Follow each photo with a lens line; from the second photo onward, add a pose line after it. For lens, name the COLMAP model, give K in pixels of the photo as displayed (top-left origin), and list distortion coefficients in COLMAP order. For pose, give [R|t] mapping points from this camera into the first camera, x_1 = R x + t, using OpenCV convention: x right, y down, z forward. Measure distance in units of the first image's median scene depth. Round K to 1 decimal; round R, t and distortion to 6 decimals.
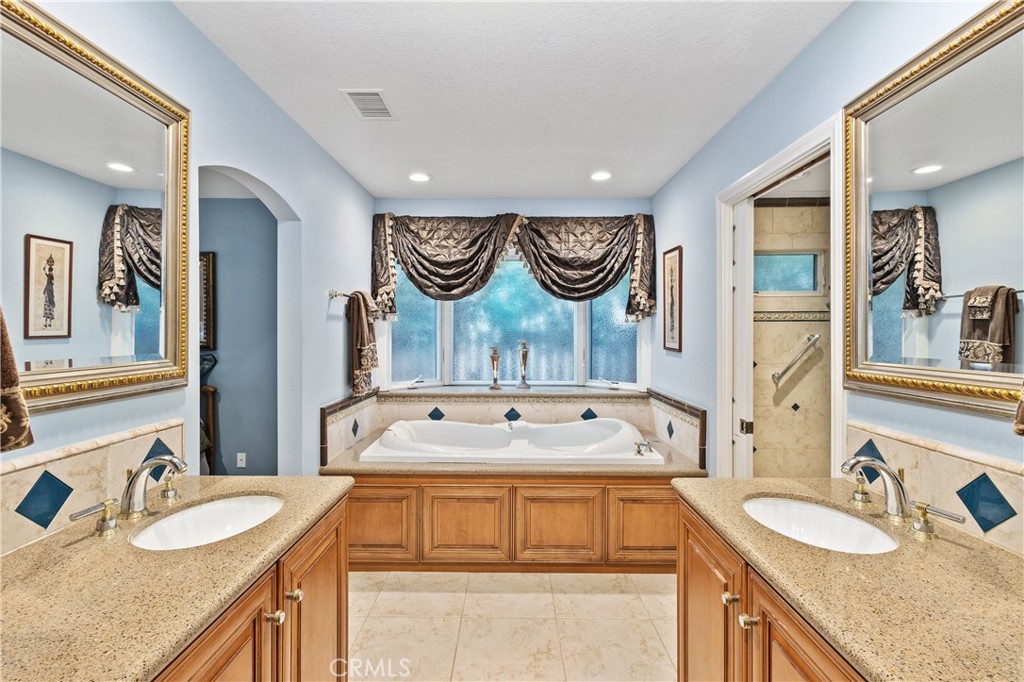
lens RADIAL K [[473.6, 0, 506.7], [0, 473.6, 337.0], [0, 0, 1]] dist [0.000525, -0.000161]
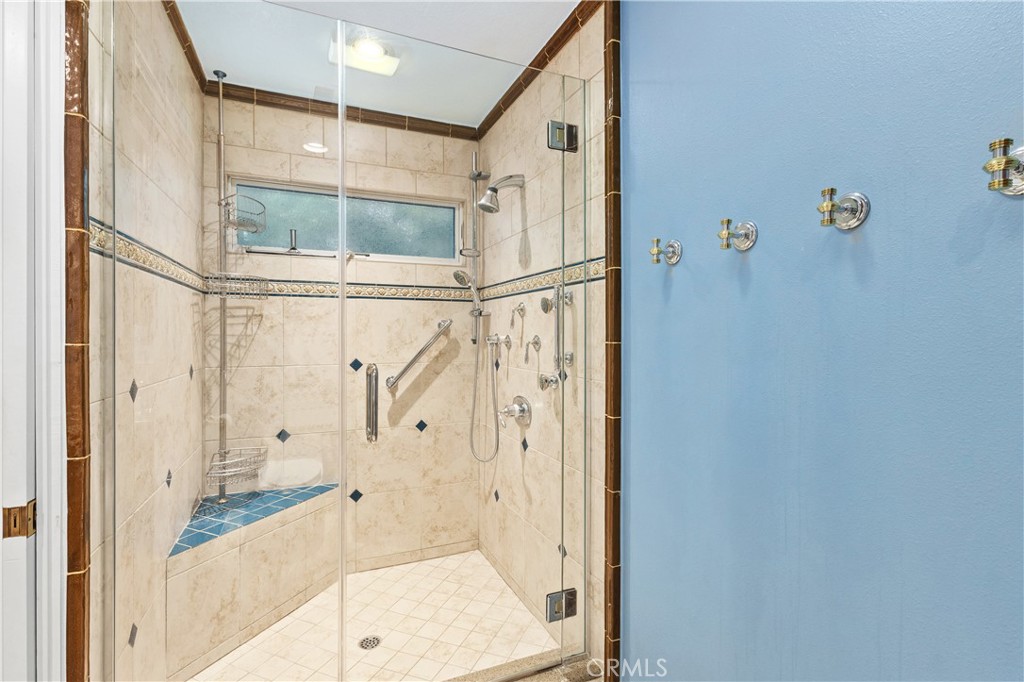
lens RADIAL K [[473.6, 0, 511.6], [0, 473.6, 338.7], [0, 0, 1]] dist [0.000525, -0.000161]
pose [[0.914864, -0.000107, 0.403763, 0.453394], [0.000922, 0.999998, -0.001824, 0.023882], [-0.403762, 0.002041, 0.914862, 0.321783]]
